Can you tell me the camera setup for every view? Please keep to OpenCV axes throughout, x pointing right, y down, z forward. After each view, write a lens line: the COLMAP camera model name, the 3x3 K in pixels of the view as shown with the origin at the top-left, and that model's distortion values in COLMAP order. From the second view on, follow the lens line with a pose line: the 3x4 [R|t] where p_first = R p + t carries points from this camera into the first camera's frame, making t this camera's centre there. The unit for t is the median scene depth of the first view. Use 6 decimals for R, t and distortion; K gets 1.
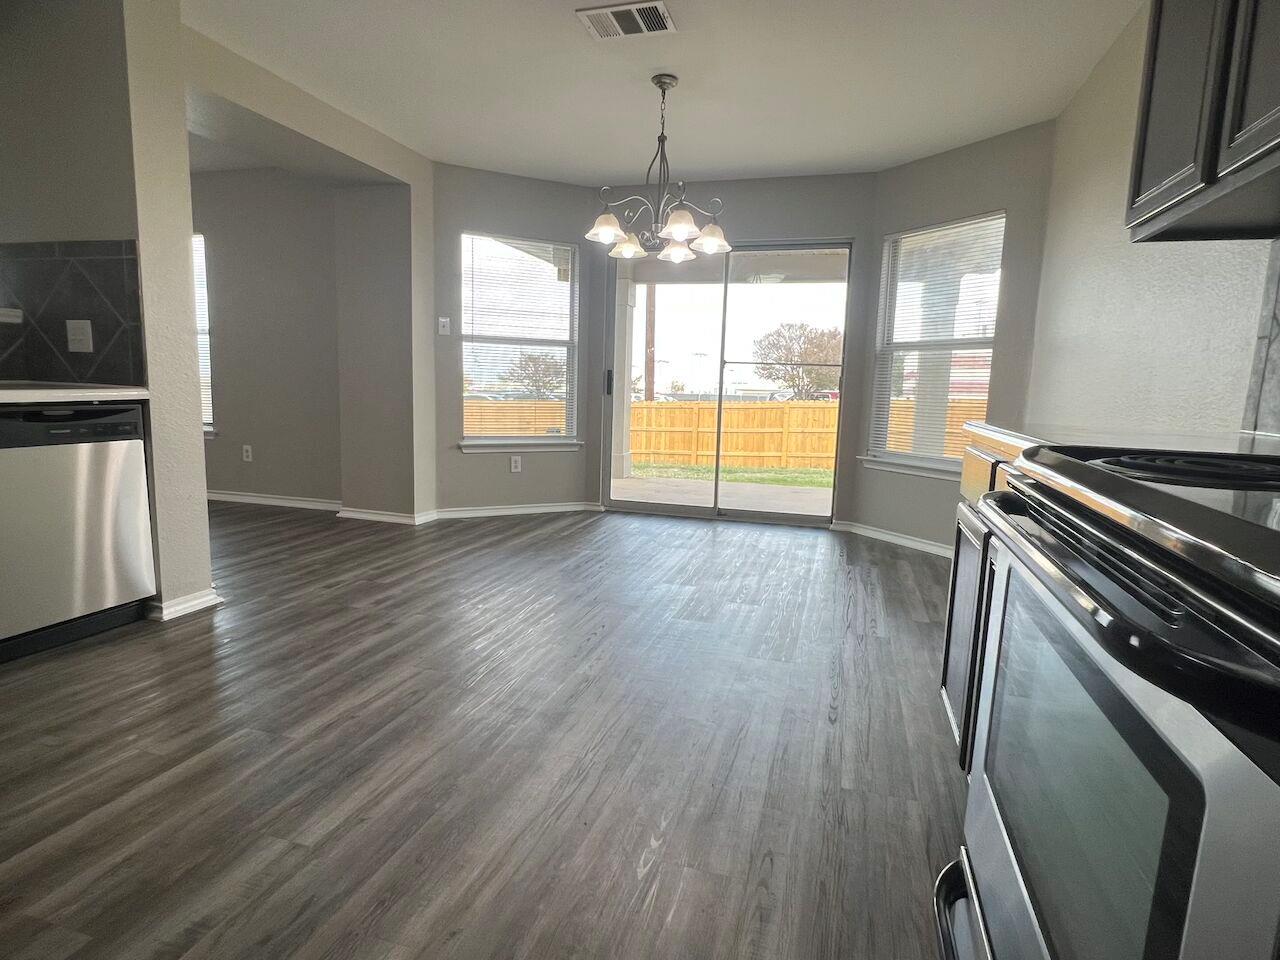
lens RADIAL K [[724.0, 0, 644.5], [0, 724.0, 482.0], [0, 0, 1]] dist [-0.000508, -0.001465]
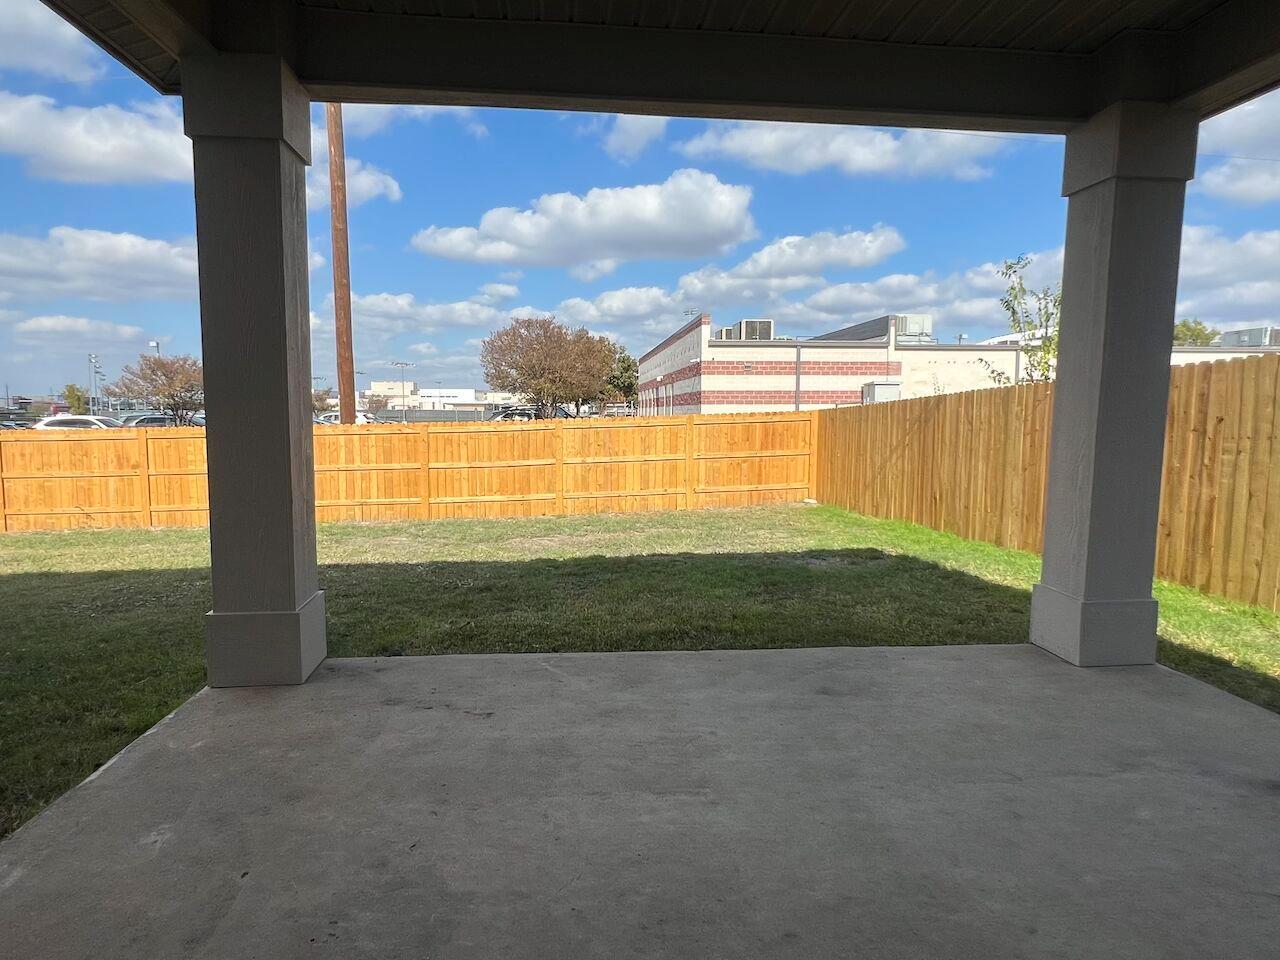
lens RADIAL K [[770.2, 0, 641.4], [0, 770.2, 480.6], [0, 0, 1]] dist [-0.000698, -0.000571]
pose [[0.929135, -0.051636, 0.366118, -0.004884], [0.061905, 0.997948, -0.016355, -0.034050], [-0.364522, 0.037861, 0.930425, 0.264741]]
